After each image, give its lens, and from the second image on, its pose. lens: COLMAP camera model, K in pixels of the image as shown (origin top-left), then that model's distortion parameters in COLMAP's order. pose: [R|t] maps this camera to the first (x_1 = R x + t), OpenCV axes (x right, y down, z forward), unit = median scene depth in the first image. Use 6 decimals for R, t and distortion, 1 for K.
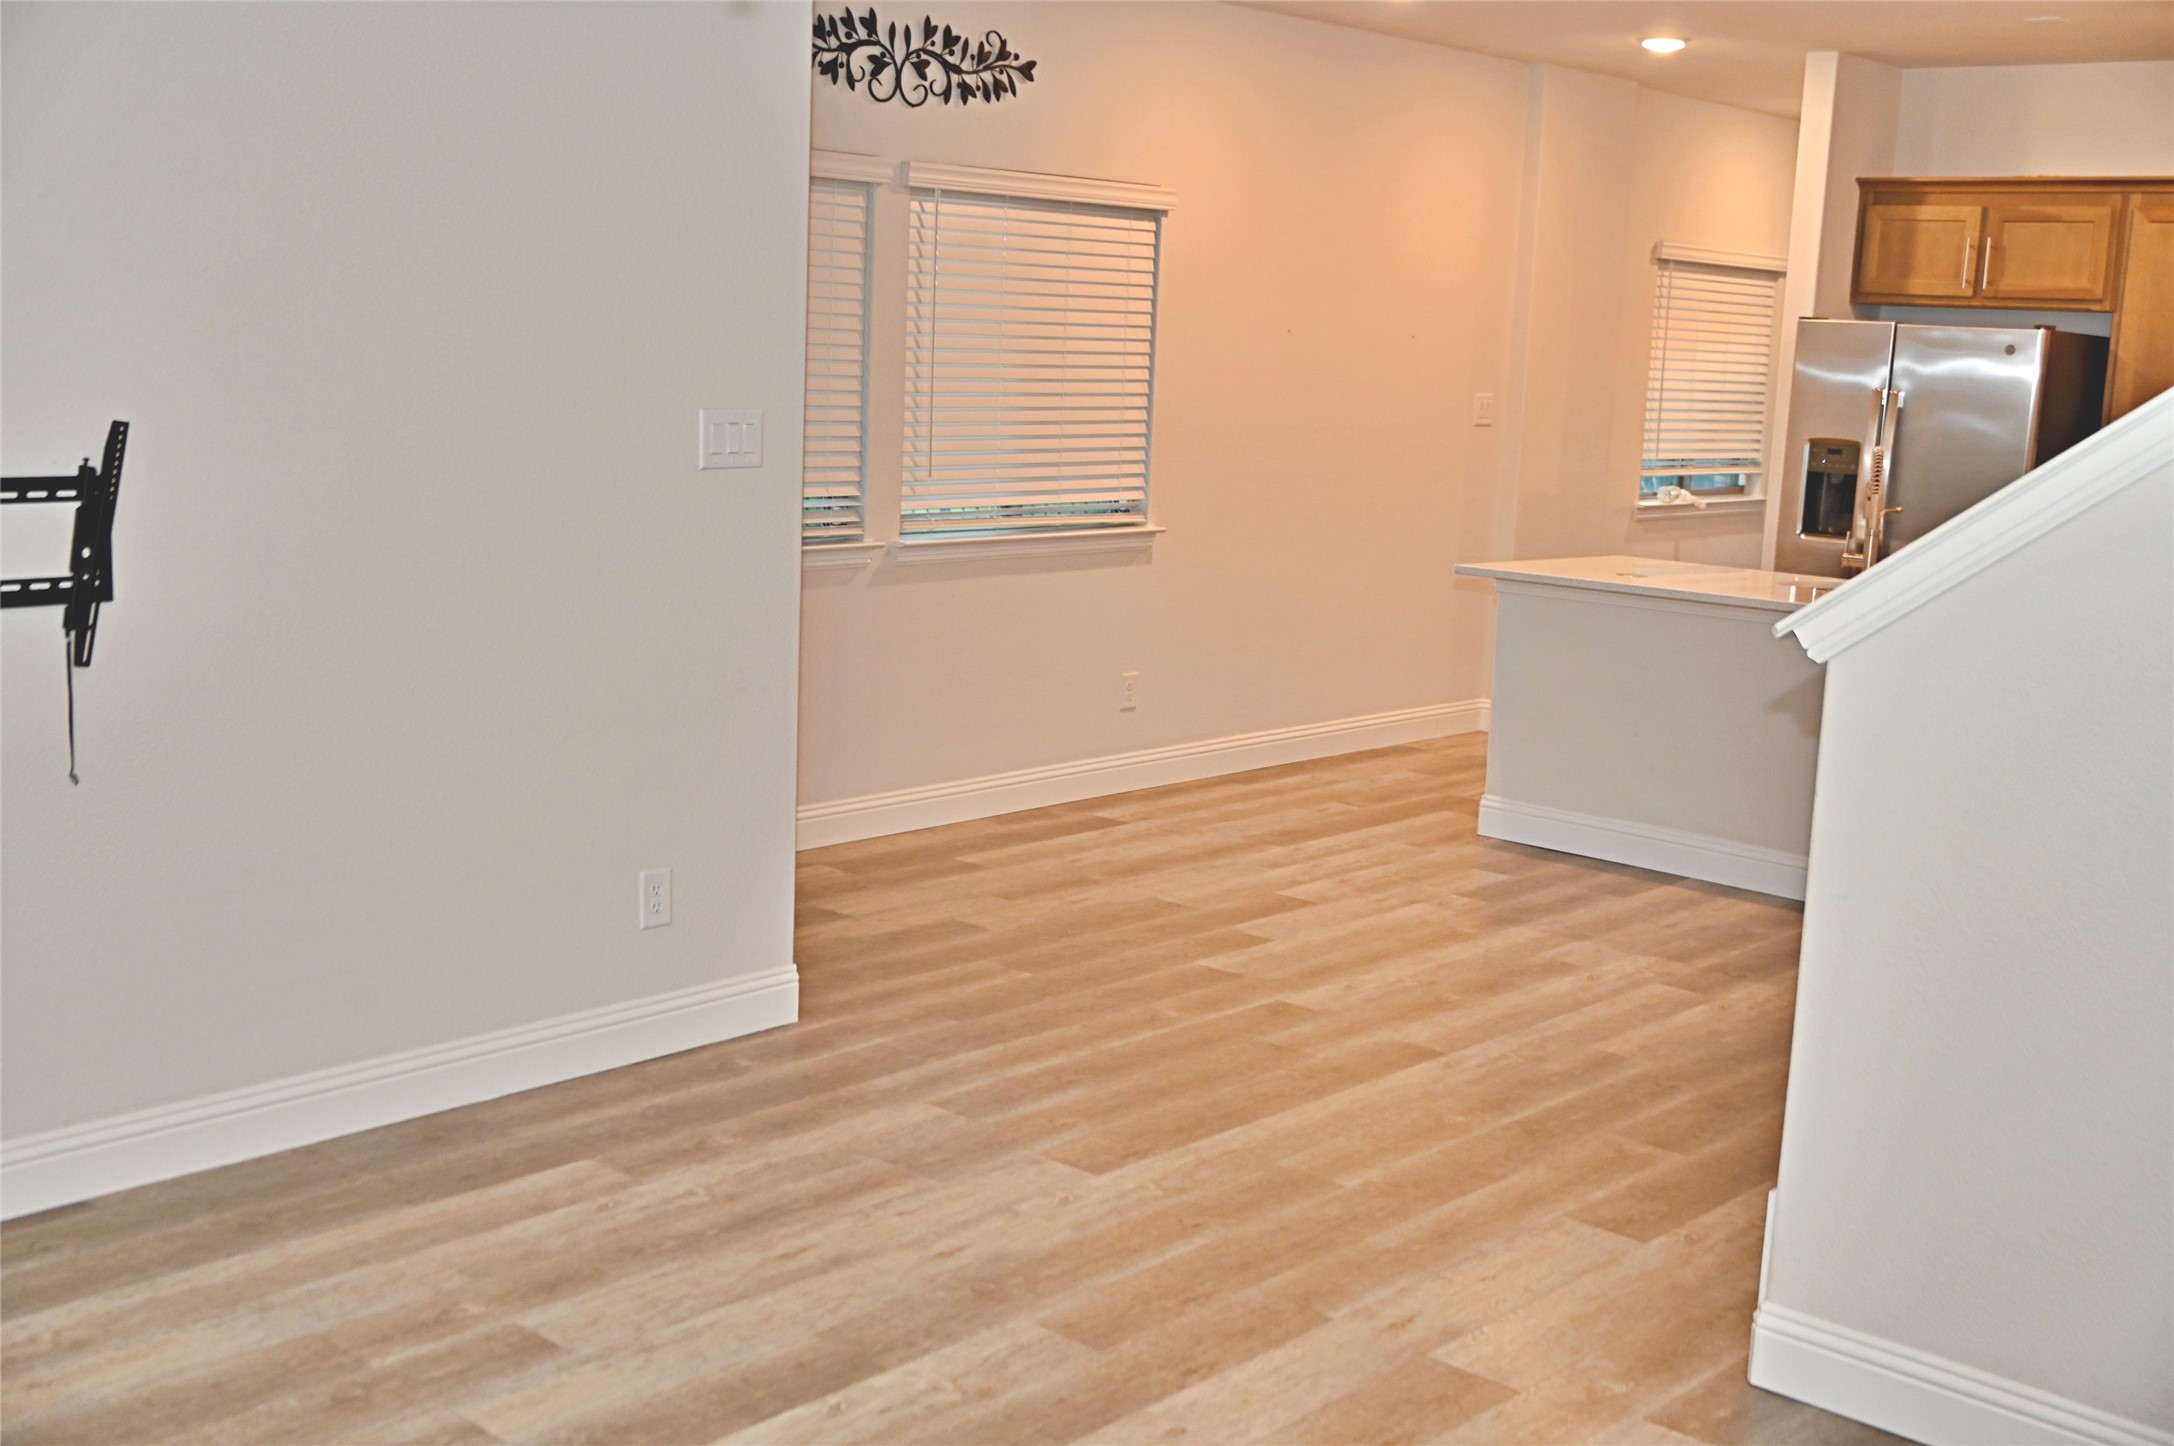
lens RADIAL K [[2410.2, 0, 1087.0], [0, 2410.2, 723.0], [0, 0, 1]] dist [-0.010608, 0.009794]
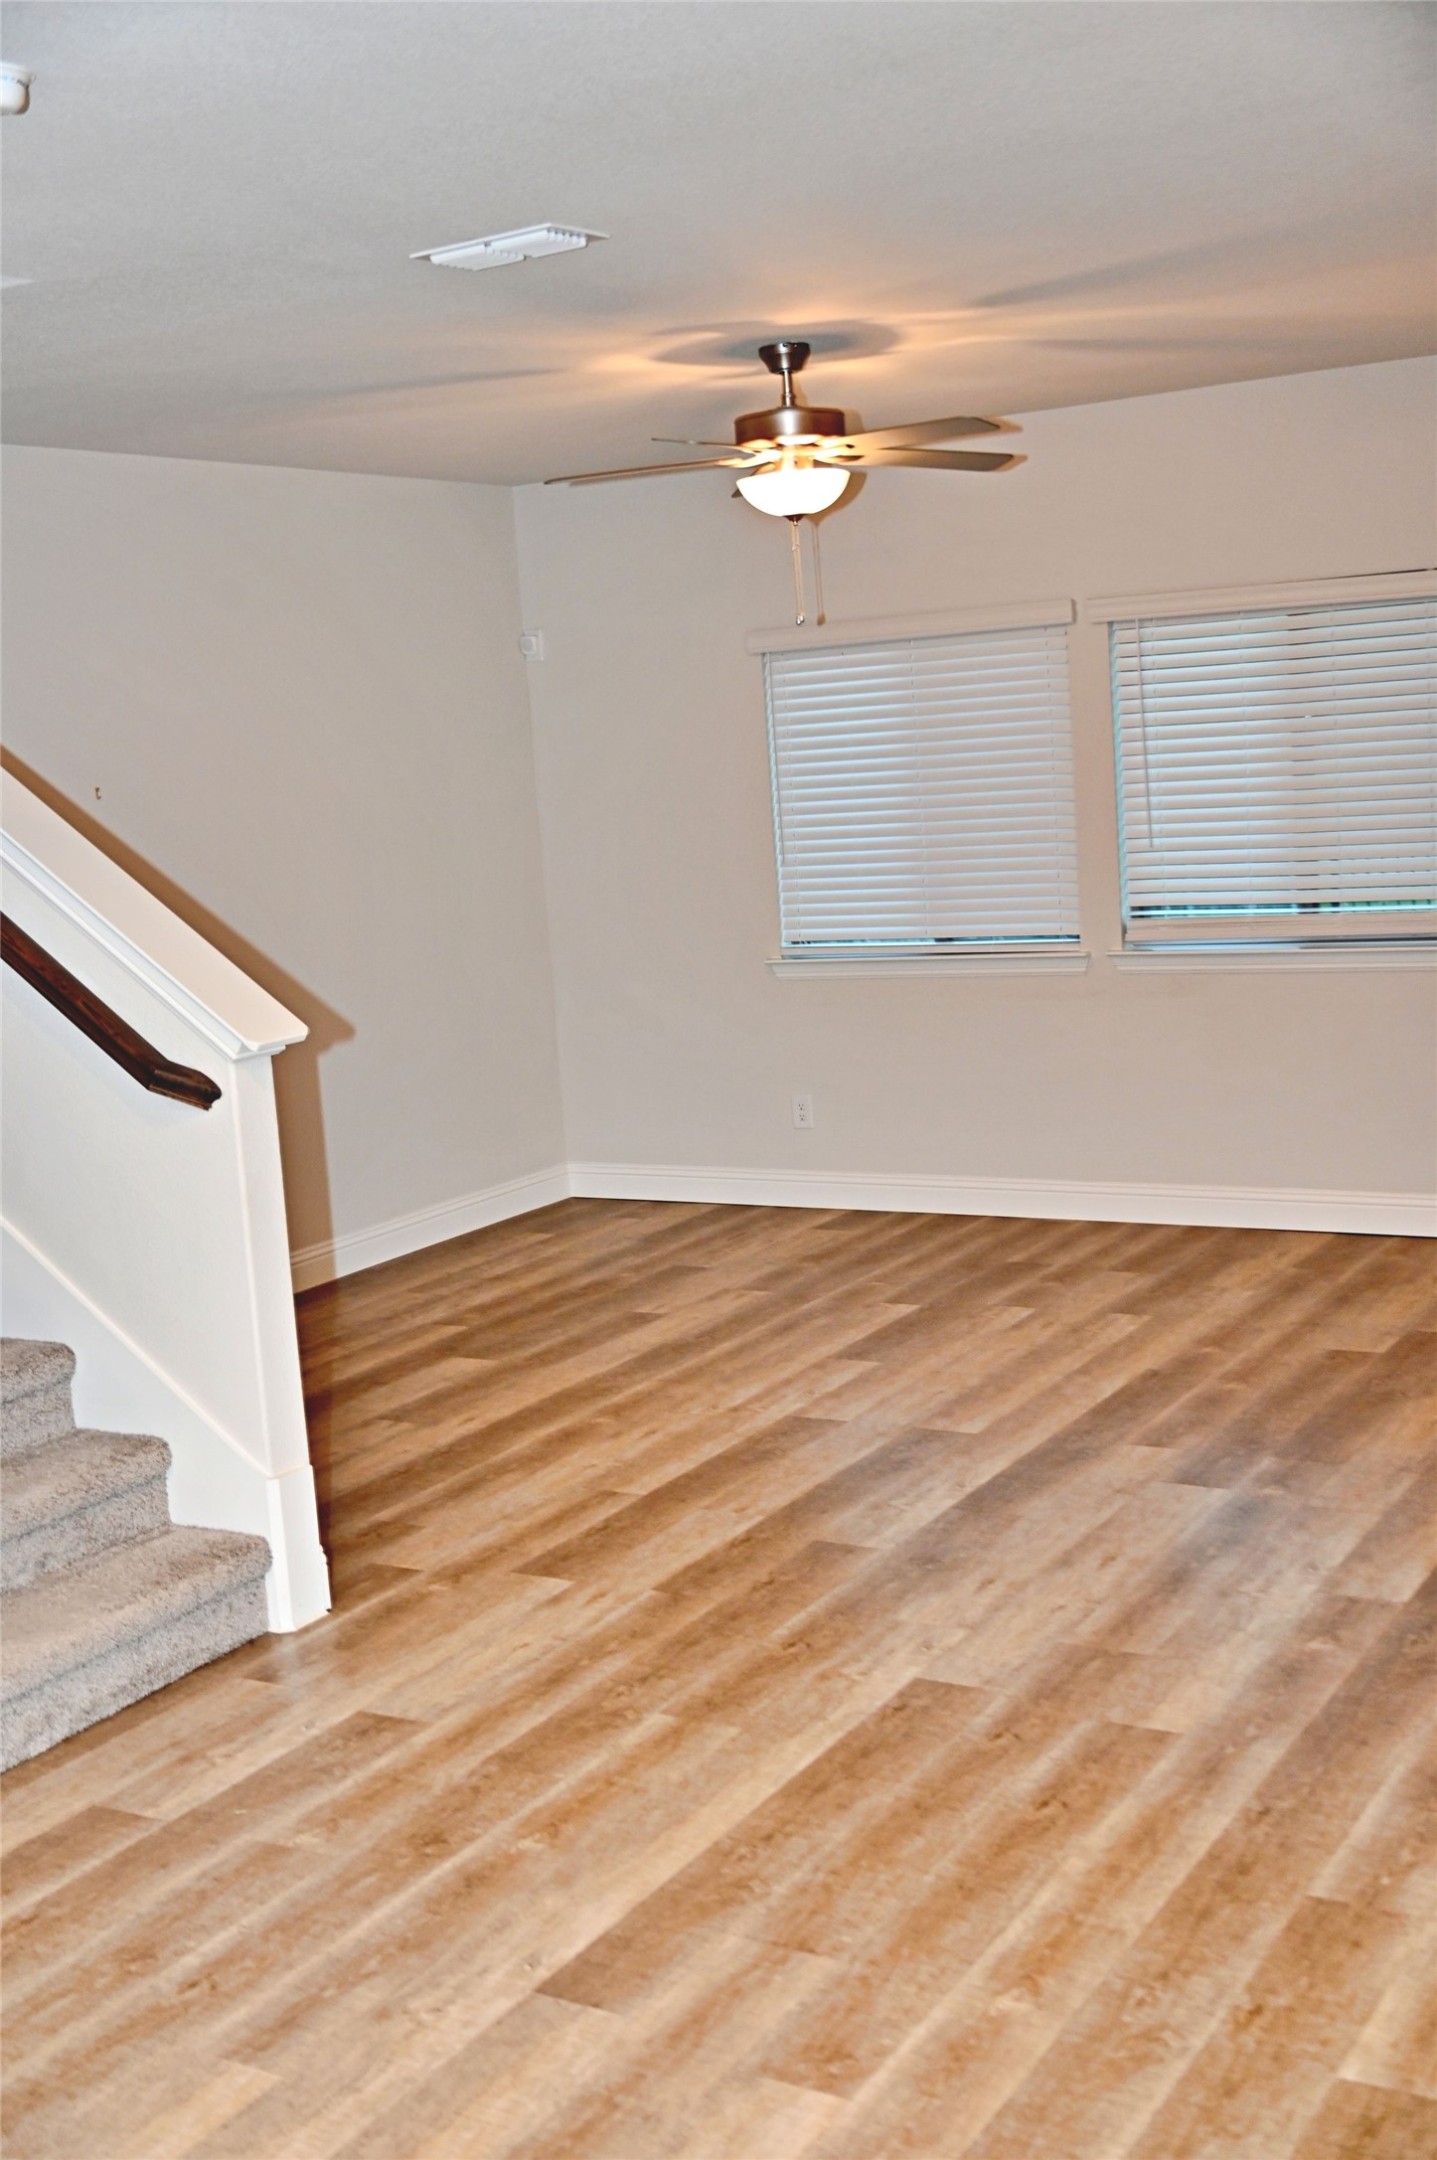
lens RADIAL K [[2398.5, 0, 718.5], [0, 2398.5, 1080.0], [0, 0, 1]] dist [-0.008780, -0.011621]
pose [[-0.981924, 0.051316, -0.182186, 0.240533], [-0.003614, 0.957288, 0.289114, -0.310193], [0.189241, 0.284546, -0.939799, 1.800649]]
